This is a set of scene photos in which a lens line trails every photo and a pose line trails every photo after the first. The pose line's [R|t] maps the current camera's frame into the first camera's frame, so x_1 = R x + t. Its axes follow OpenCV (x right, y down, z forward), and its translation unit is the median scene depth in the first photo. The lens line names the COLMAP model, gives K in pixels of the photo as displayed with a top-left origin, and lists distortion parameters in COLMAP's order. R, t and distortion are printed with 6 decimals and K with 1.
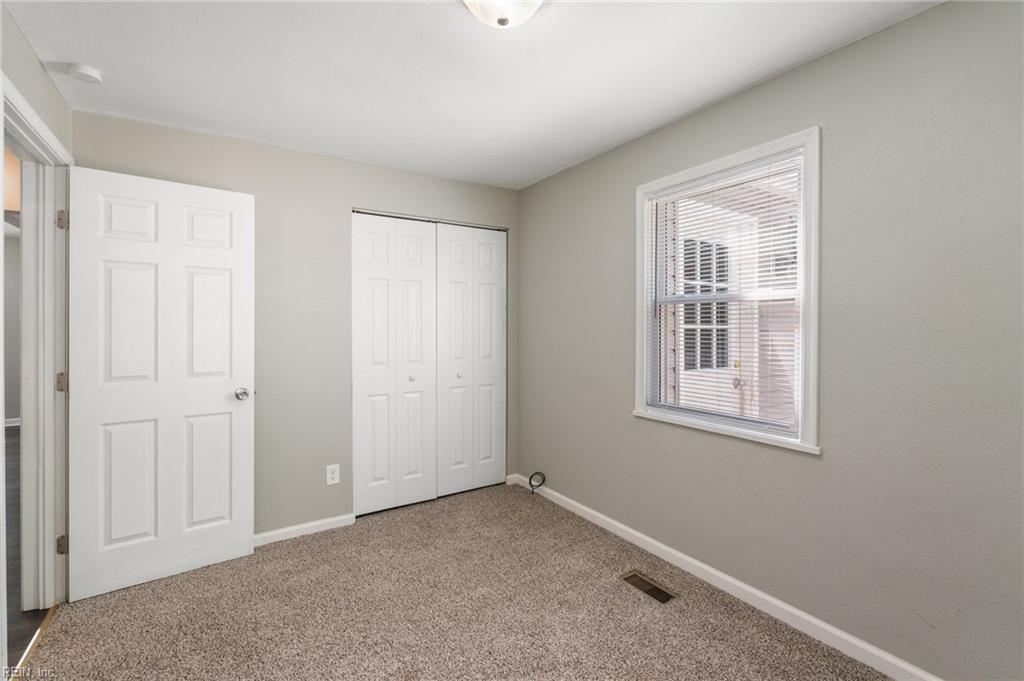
lens RADIAL K [[448.4, 0, 514.7], [0, 448.4, 329.9], [0, 0, 1]] dist [-0.000552, -0.000027]
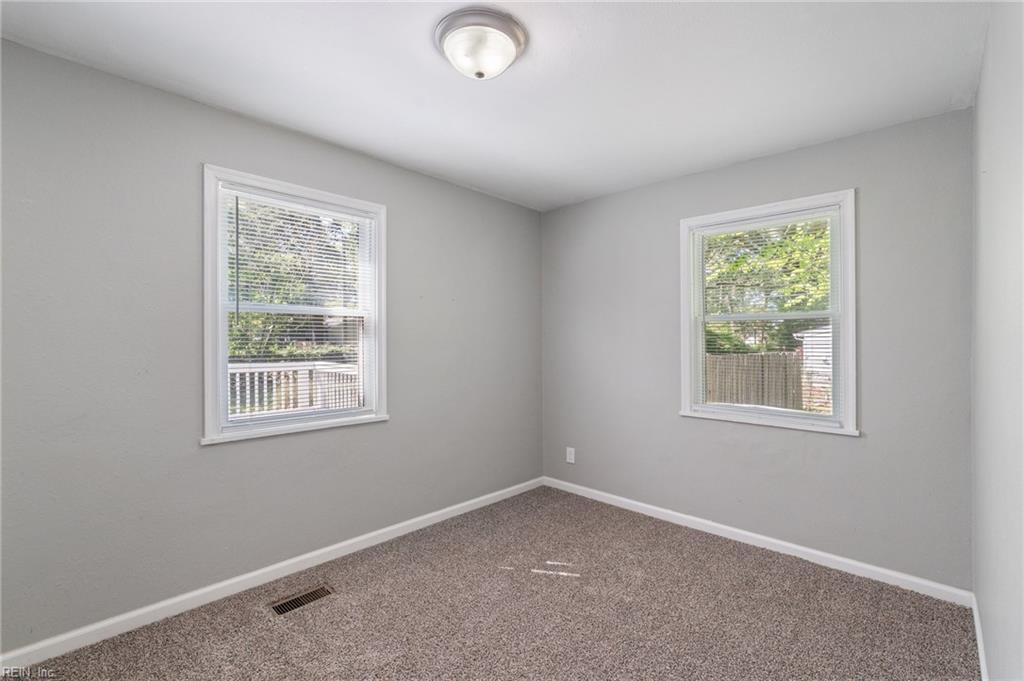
lens RADIAL K [[448.4, 0, 513.4], [0, 448.4, 341.9], [0, 0, 1]] dist [-0.000552, -0.000027]
pose [[-0.223417, 0.002062, 0.974721, -0.721870], [0.006501, 0.999979, -0.000626, 0.010764], [-0.974701, 0.006196, -0.223426, 0.716803]]
